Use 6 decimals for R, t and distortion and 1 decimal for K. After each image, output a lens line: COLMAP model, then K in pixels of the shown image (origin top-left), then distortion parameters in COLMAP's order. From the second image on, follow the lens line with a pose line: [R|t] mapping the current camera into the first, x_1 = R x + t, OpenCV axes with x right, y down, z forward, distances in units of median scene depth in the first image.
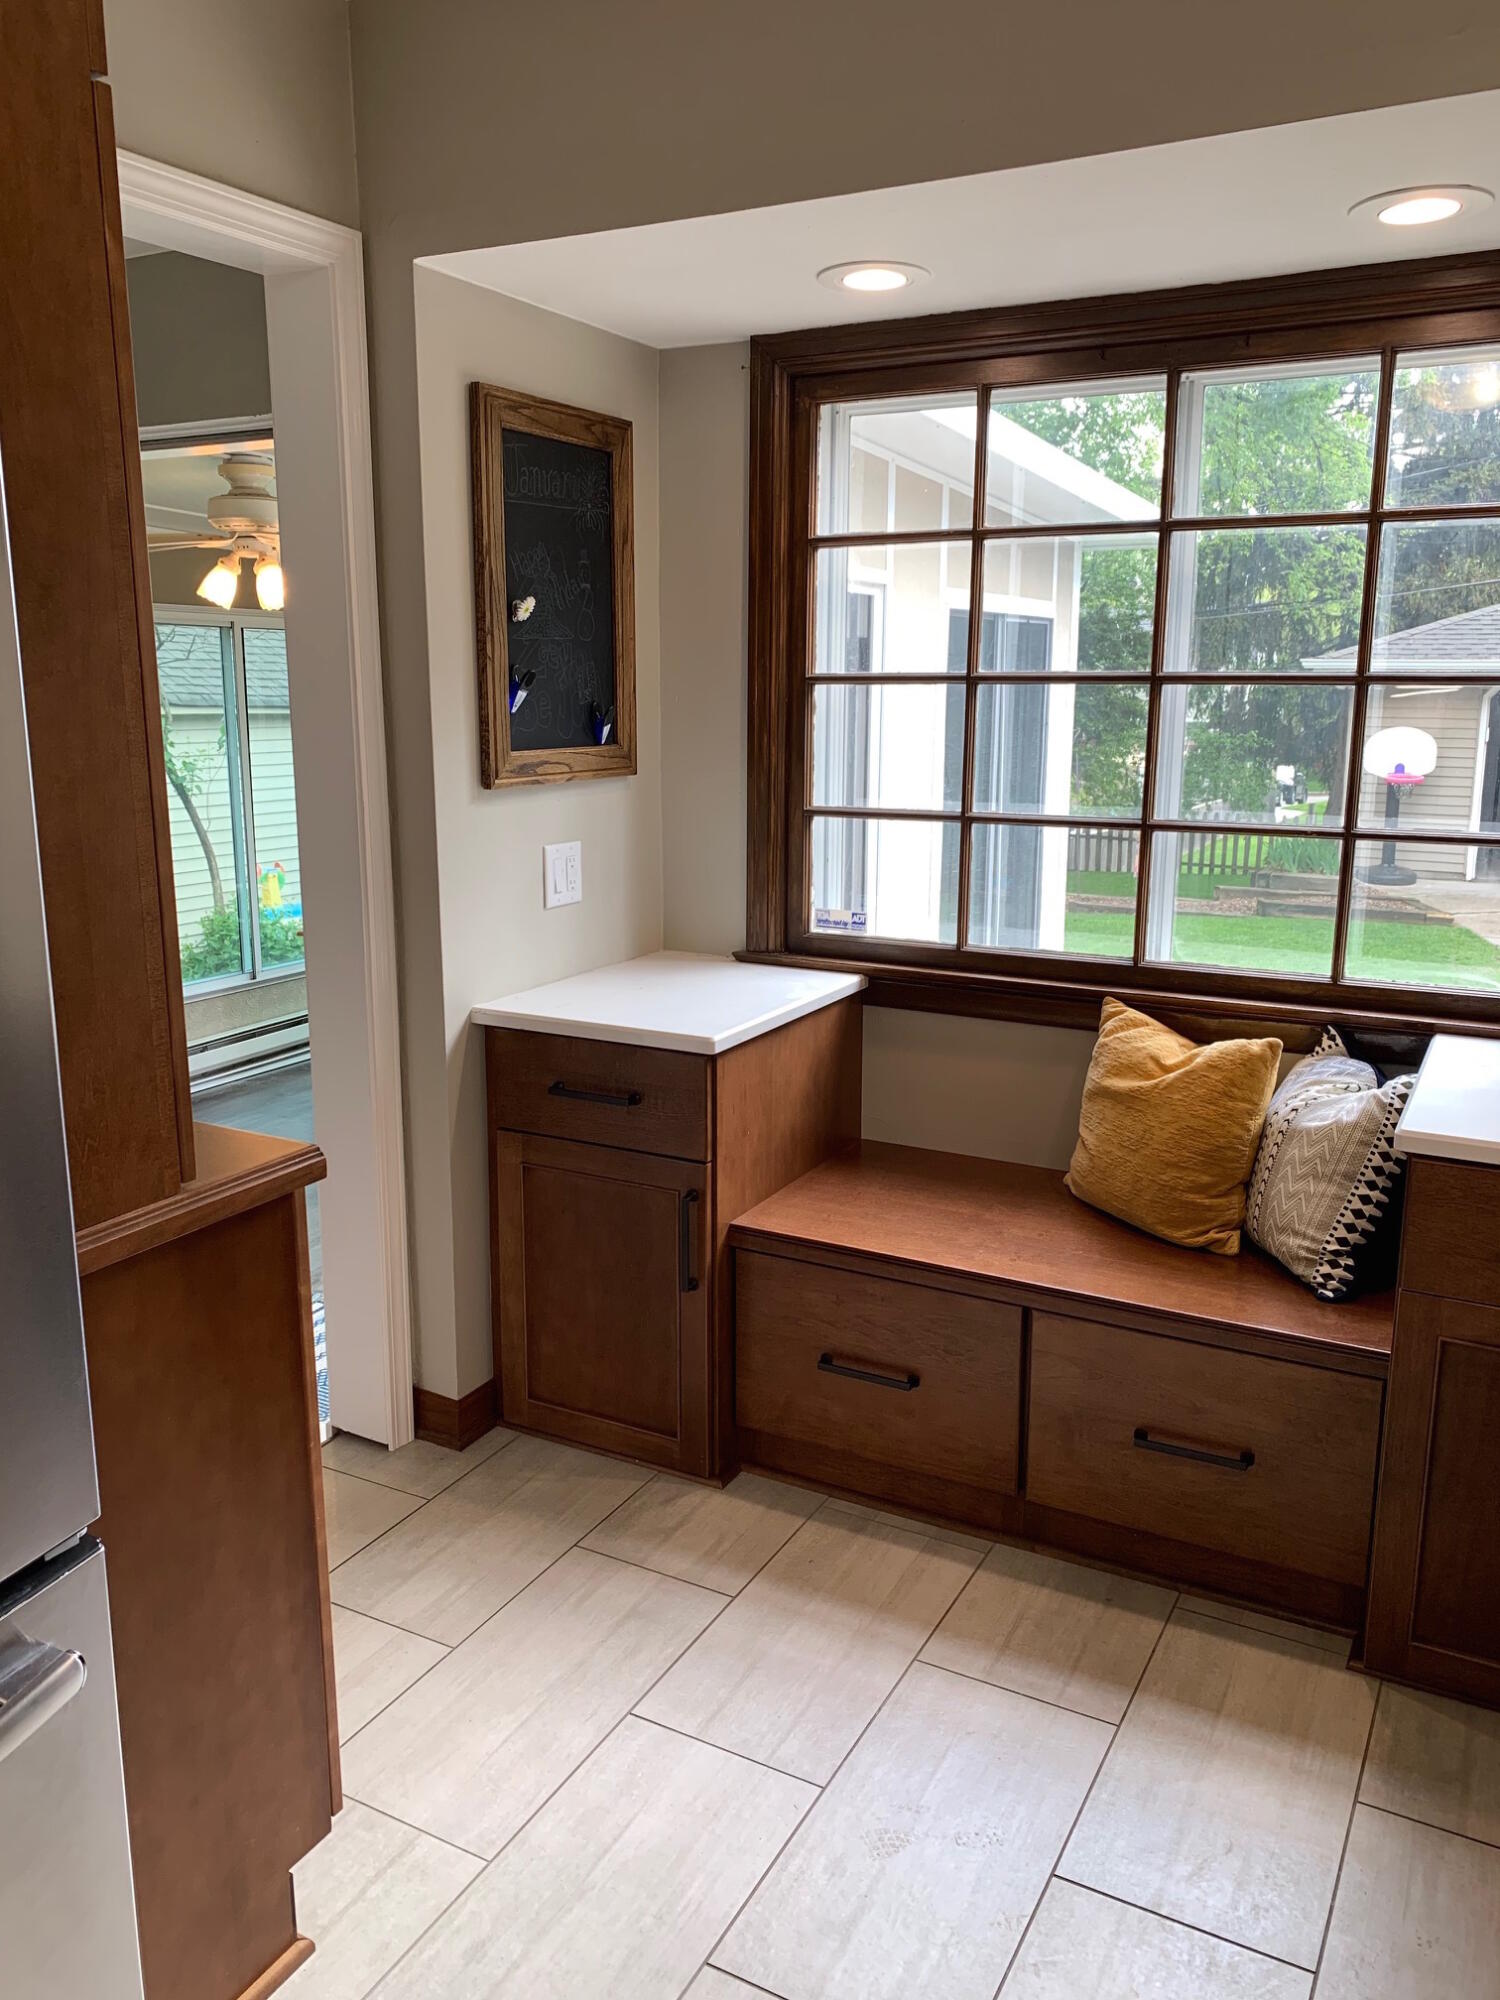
lens RADIAL K [[1538.9, 0, 737.6], [0, 1538.9, 991.5], [0, 0, 1]] dist [0.030025, -0.020004]
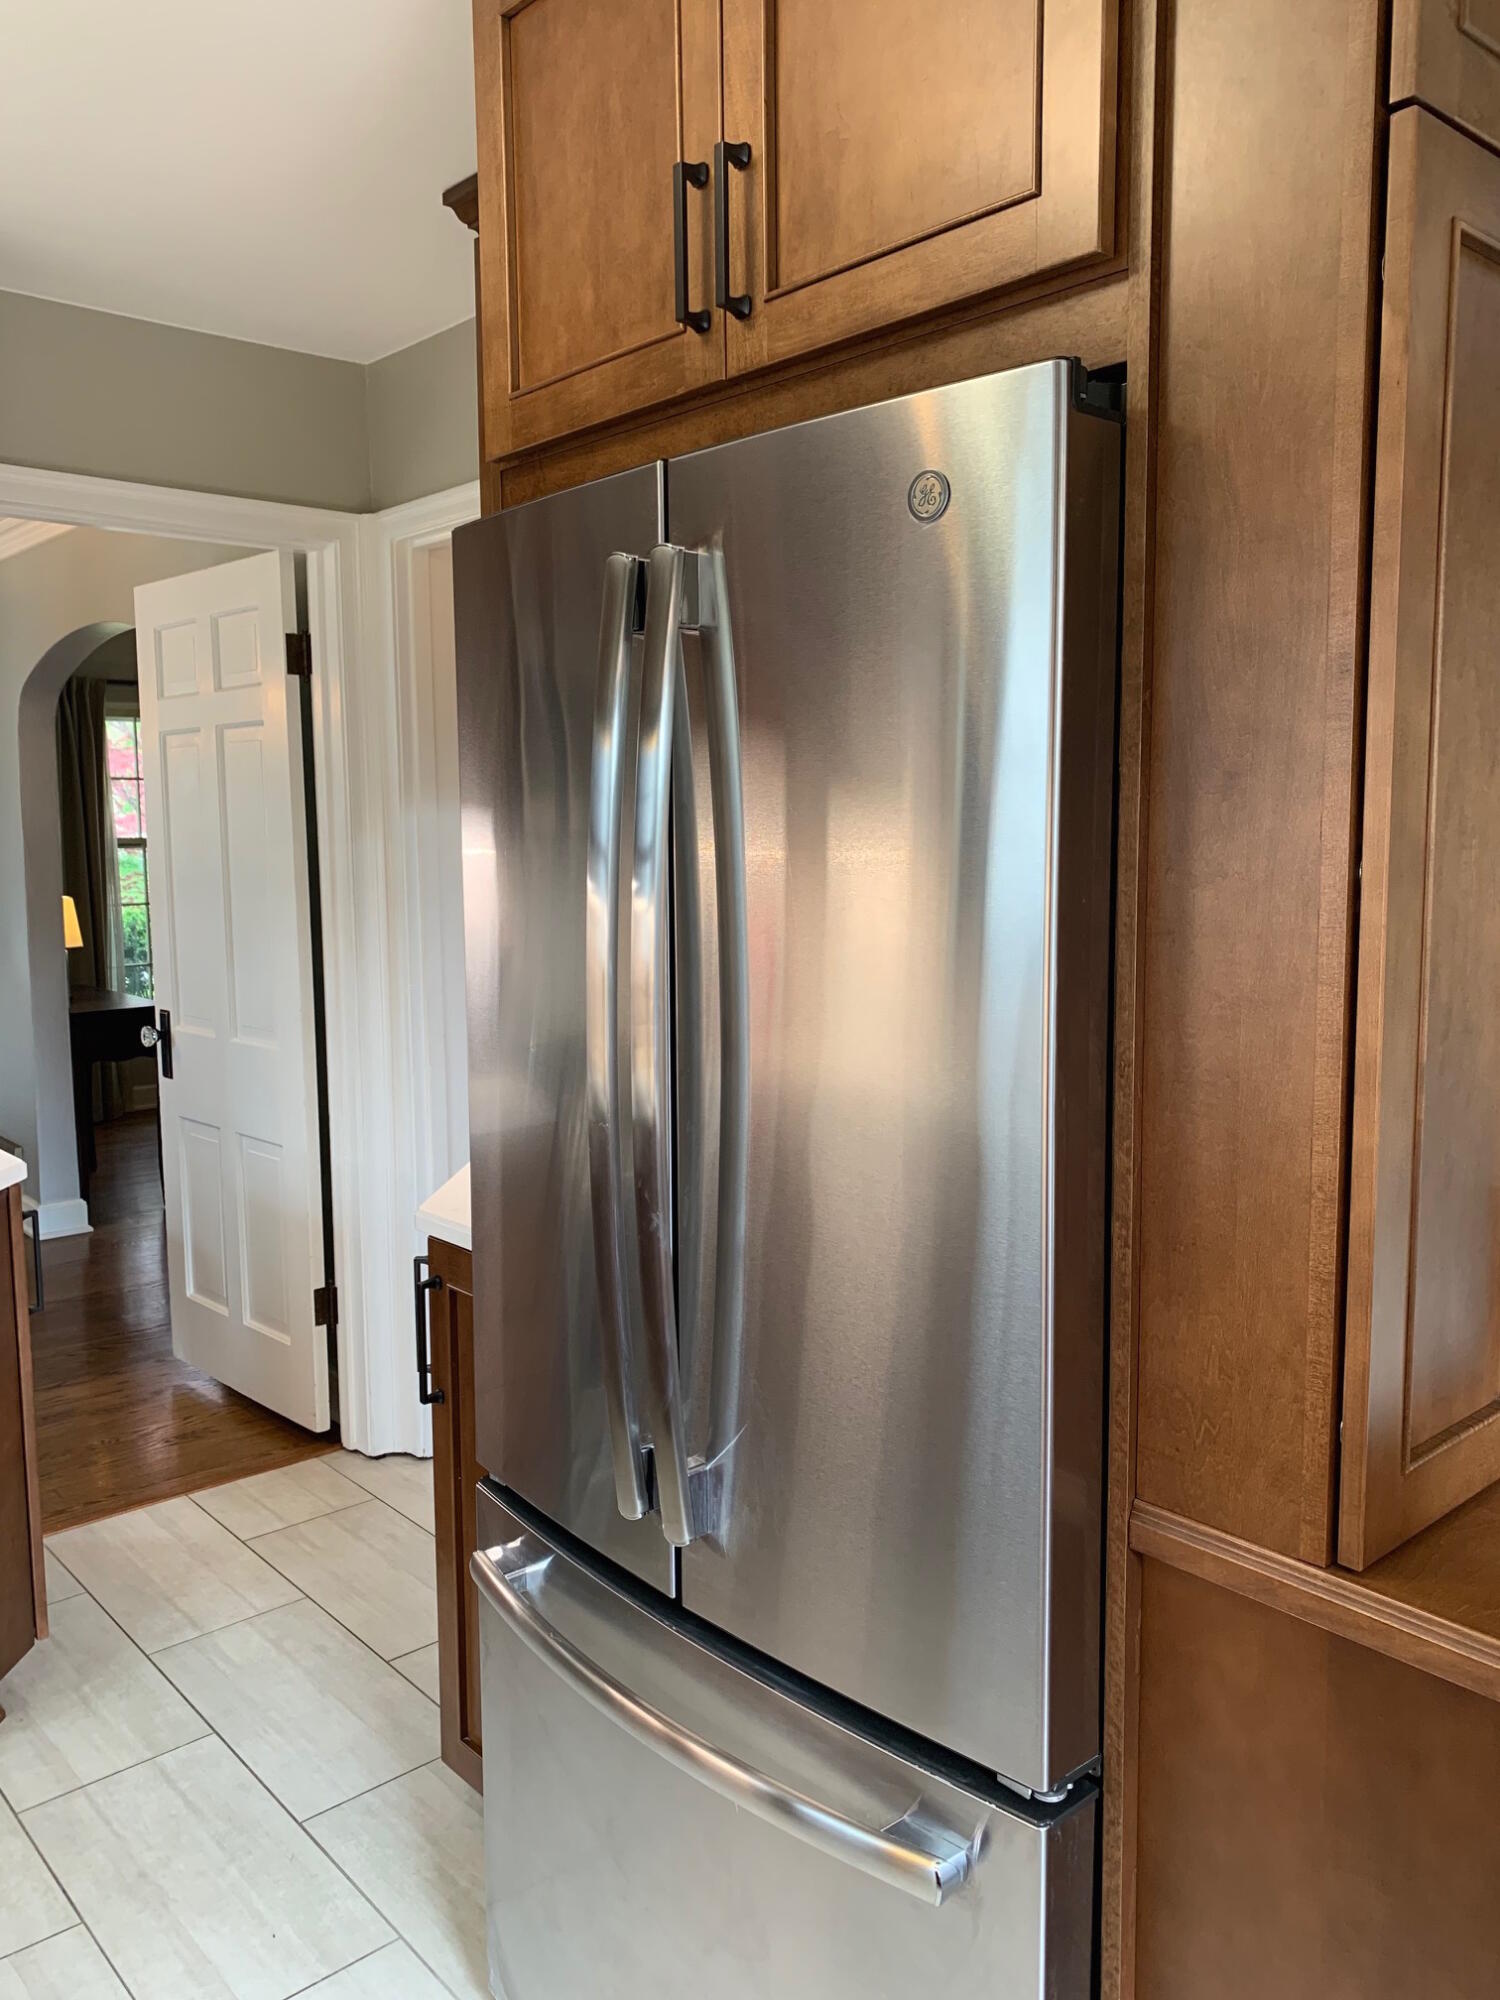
lens RADIAL K [[1538.9, 0, 744.4], [0, 1538.9, 1008.3], [0, 0, 1]] dist [0.030025, -0.020004]
pose [[-0.333605, 0.115126, -0.935657, 0.419062], [-0.196955, 0.962101, 0.188603, -0.226652], [0.921909, 0.247201, -0.298287, 0.957354]]
